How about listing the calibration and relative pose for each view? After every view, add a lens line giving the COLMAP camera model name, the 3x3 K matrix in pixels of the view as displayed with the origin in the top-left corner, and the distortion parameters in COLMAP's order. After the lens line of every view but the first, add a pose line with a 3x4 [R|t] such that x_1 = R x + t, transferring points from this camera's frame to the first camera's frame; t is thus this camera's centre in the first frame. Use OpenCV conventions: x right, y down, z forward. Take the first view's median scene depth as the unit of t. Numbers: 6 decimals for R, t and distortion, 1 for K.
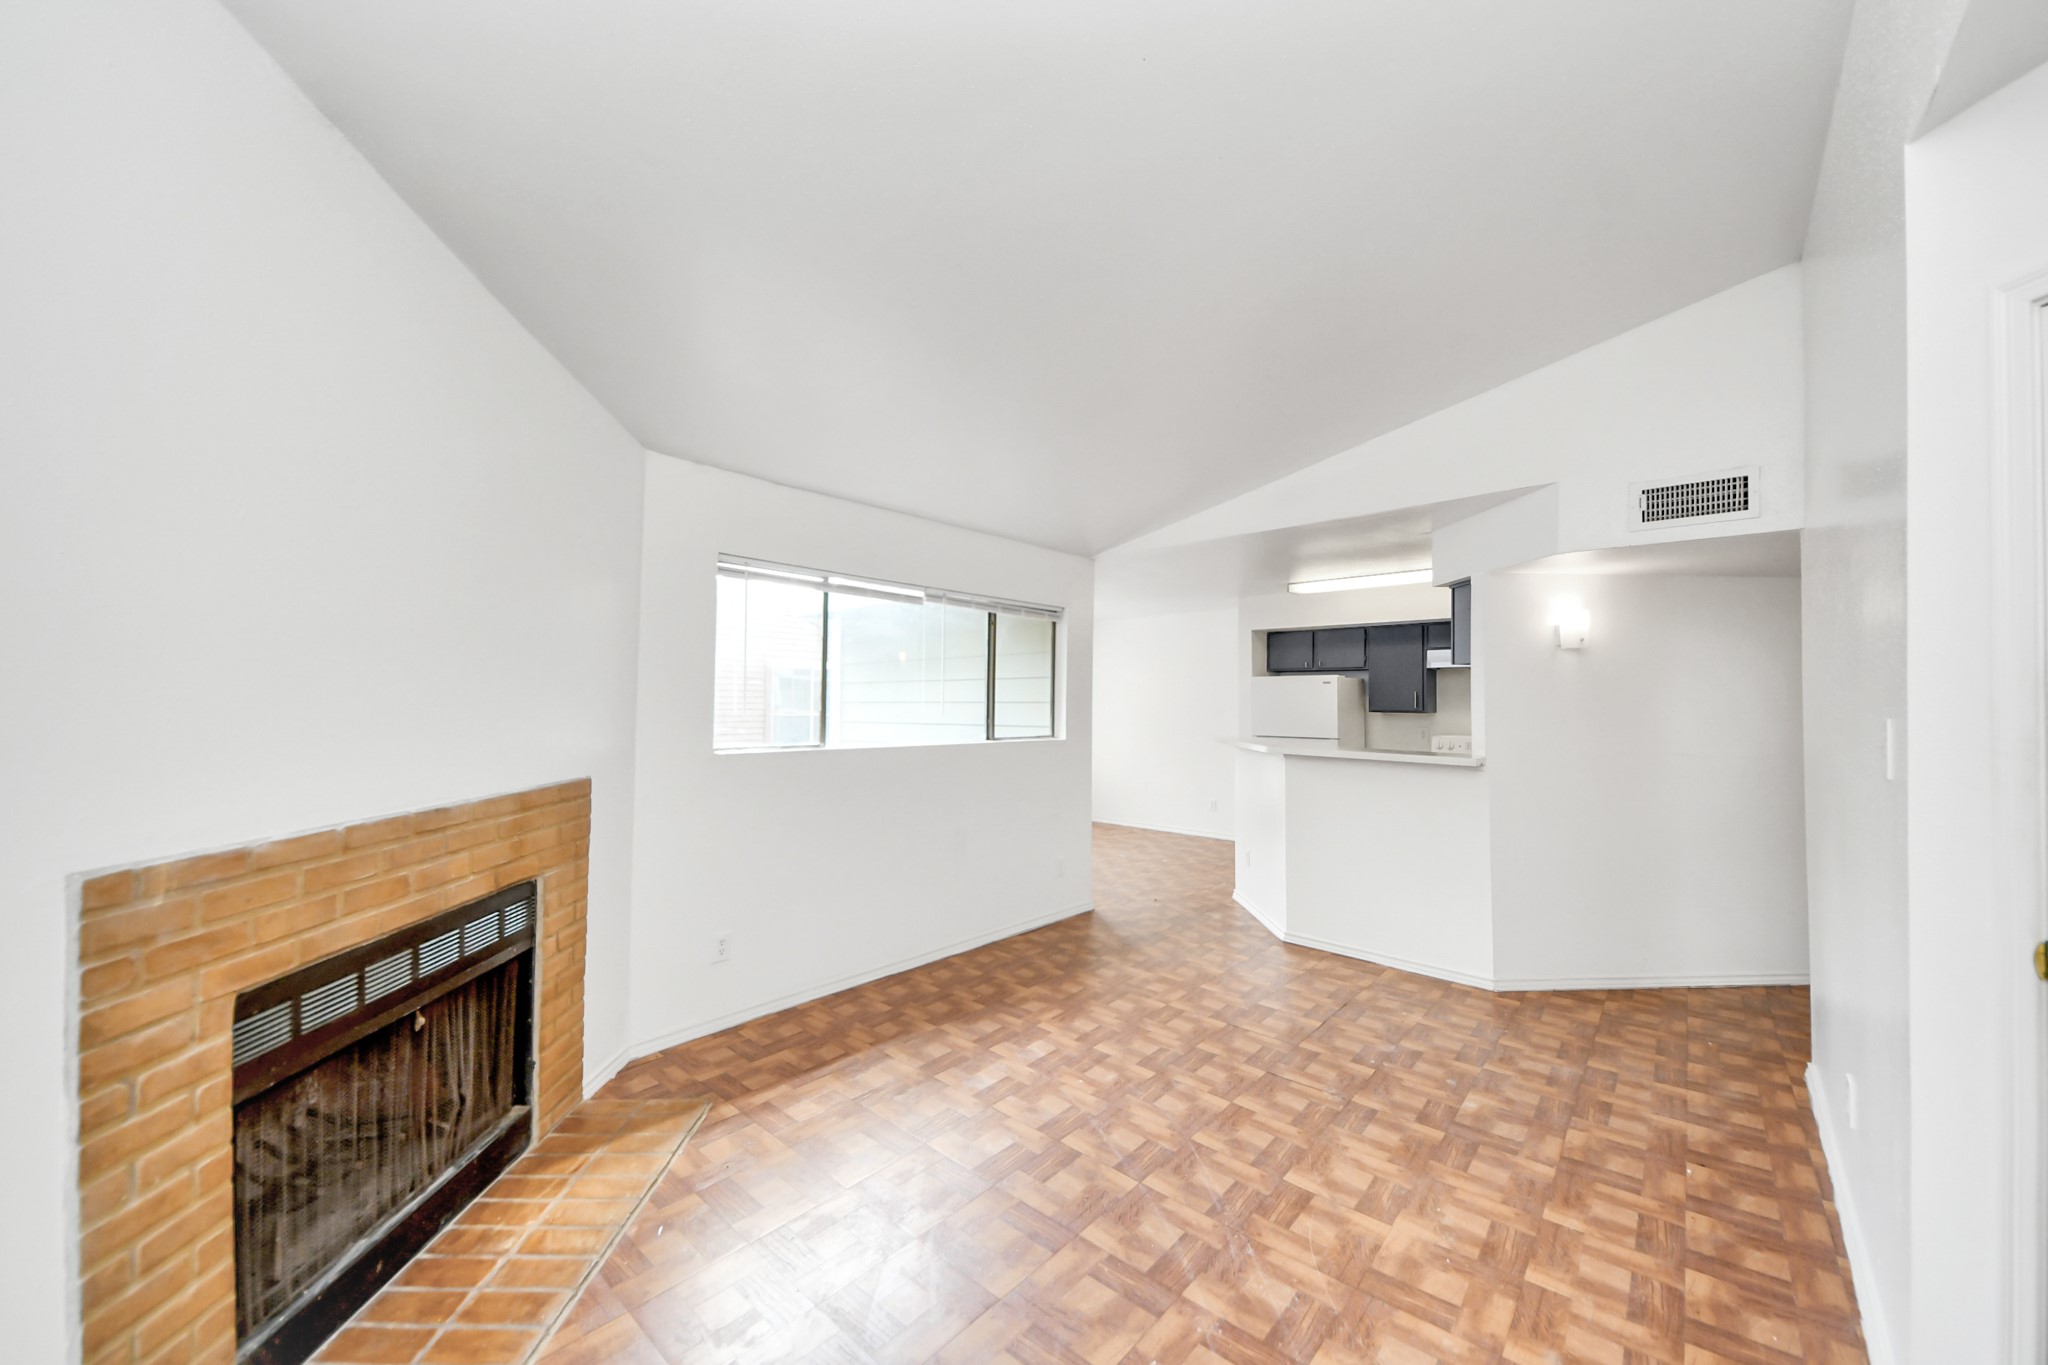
lens RADIAL K [[755.8, 0, 1020.7], [0, 755.8, 683.1], [0, 0, 1]] dist [0.005806, -0.003789]
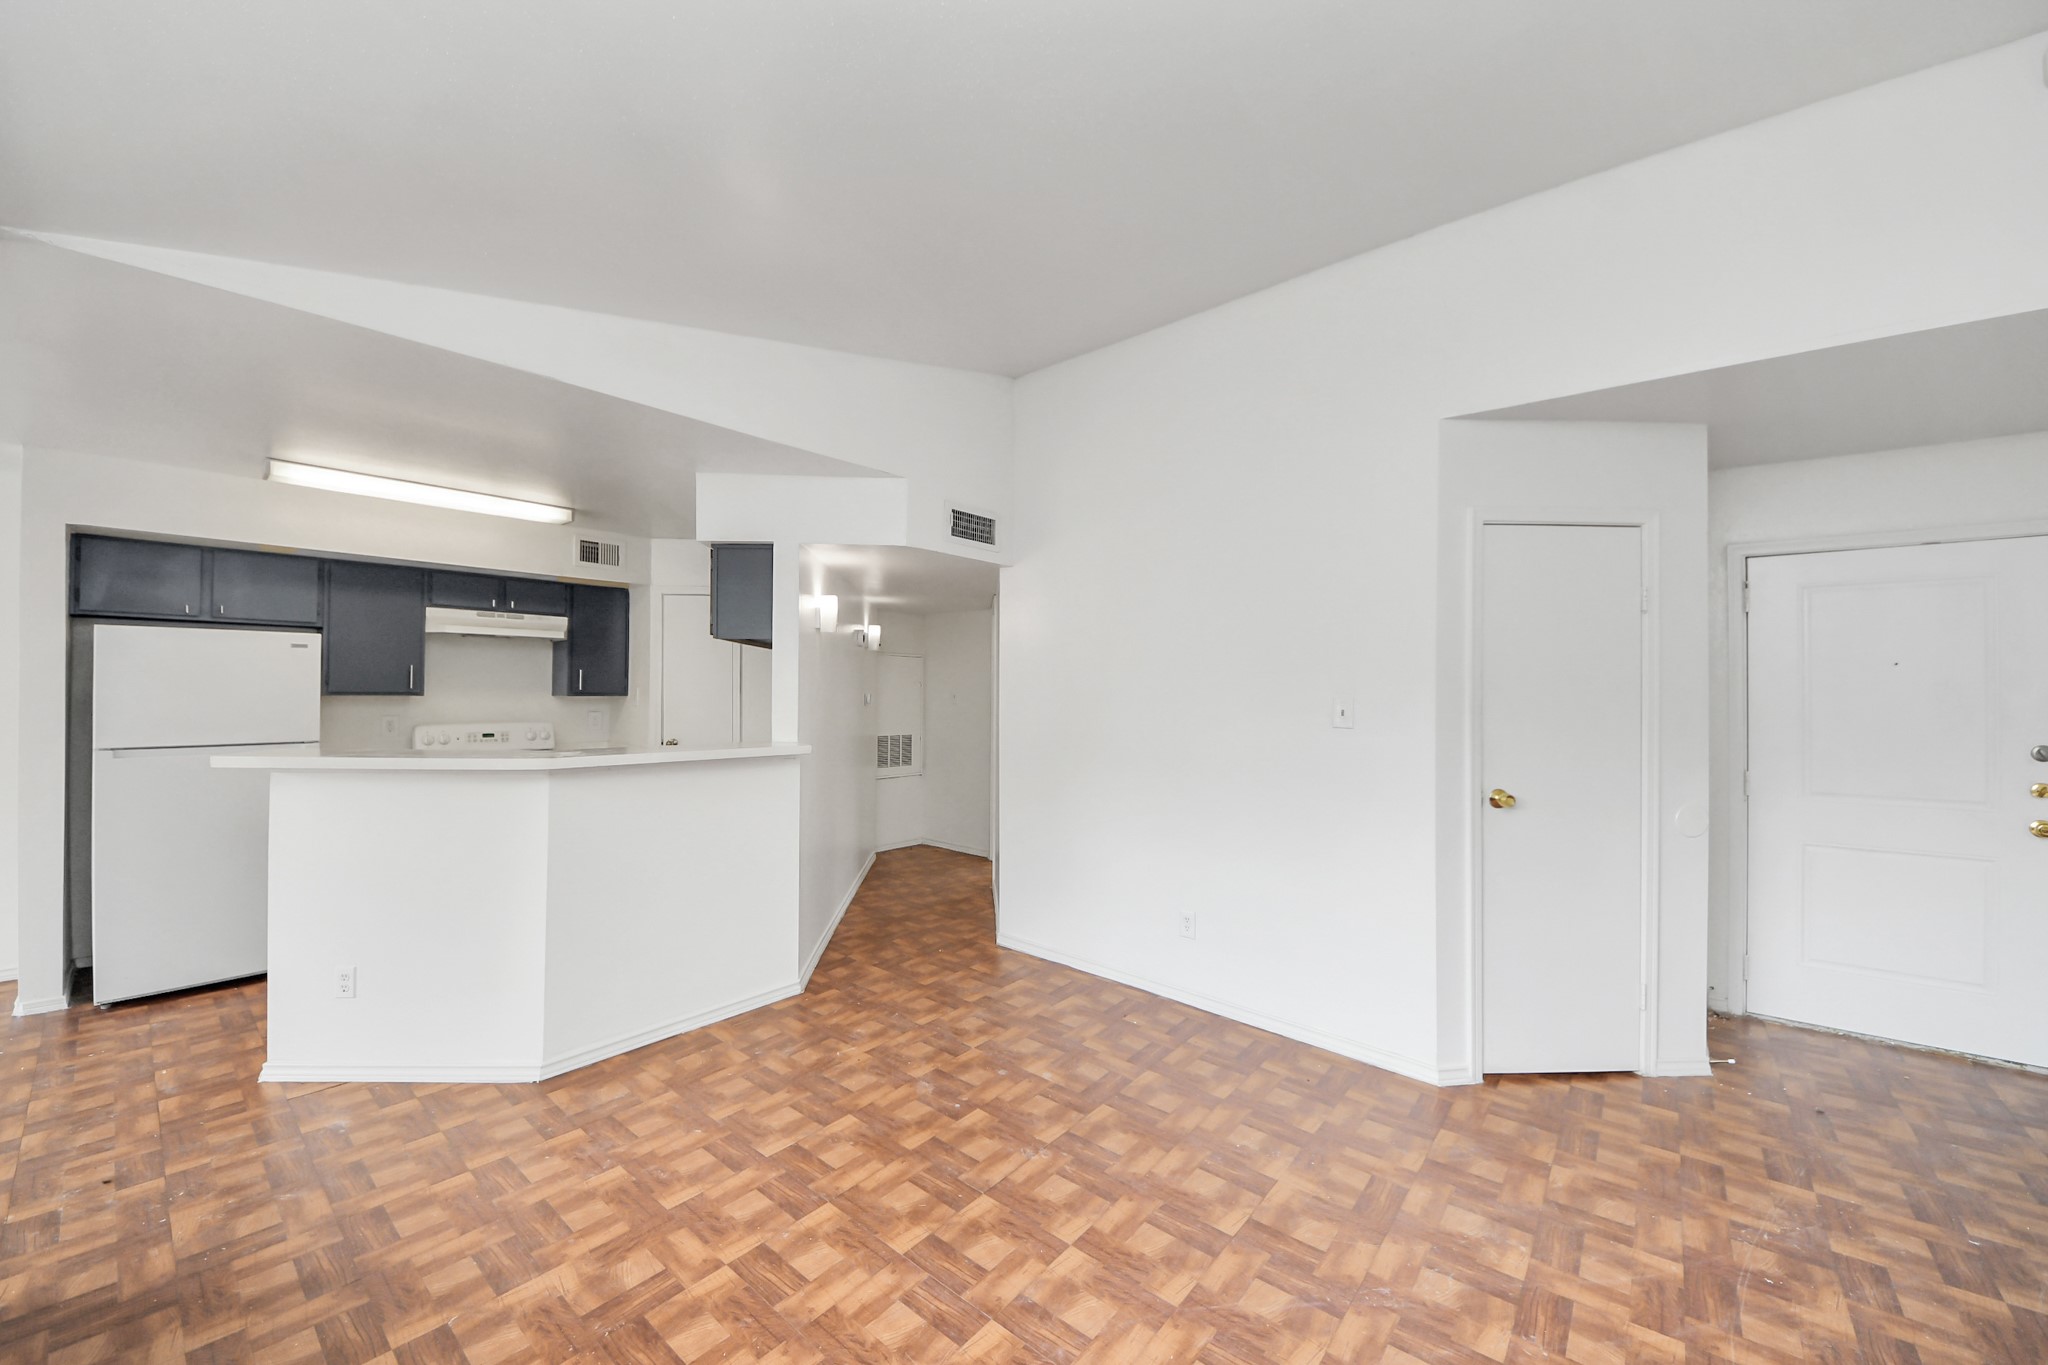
lens RADIAL K [[755.8, 0, 1009.2], [0, 755.8, 695.5], [0, 0, 1]] dist [0.005806, -0.003789]
pose [[-0.019832, -0.022564, 0.999549, -0.552662], [-0.035638, 0.999126, 0.021848, 0.011725], [-0.999168, -0.035189, -0.020619, 1.376370]]
